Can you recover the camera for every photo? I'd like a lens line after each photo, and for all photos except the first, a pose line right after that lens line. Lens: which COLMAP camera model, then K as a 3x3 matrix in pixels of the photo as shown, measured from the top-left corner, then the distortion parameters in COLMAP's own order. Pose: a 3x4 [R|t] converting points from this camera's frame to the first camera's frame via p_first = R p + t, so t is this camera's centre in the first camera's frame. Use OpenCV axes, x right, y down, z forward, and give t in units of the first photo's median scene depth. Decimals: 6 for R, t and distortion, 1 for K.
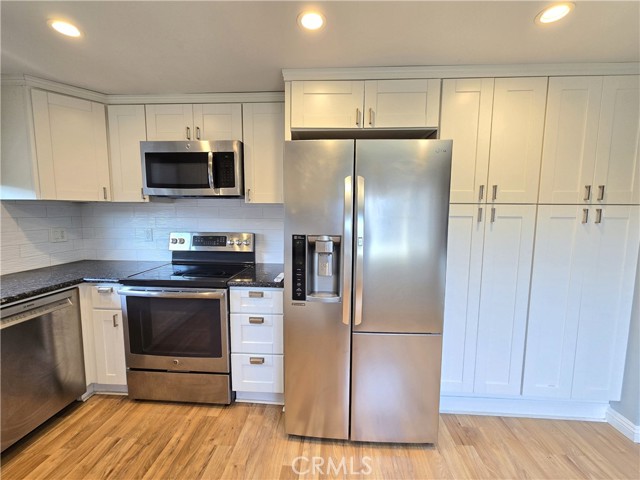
lens RADIAL K [[265.2, 0, 319.1], [0, 265.2, 236.0], [0, 0, 1]] dist [-0.002453, 0.000054]
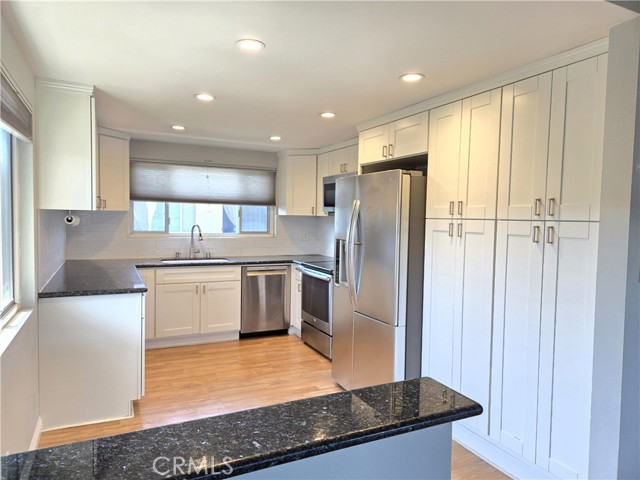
lens RADIAL K [[429.8, 0, 320.0], [0, 429.8, 240.0], [0, 0, 1]] dist [-0.000141, 0.001507]
pose [[0.490252, 0.049076, -0.870198, 1.778982], [-0.102236, 0.994759, -0.001497, 0.014830], [0.865564, 0.089700, 0.492700, -0.260613]]
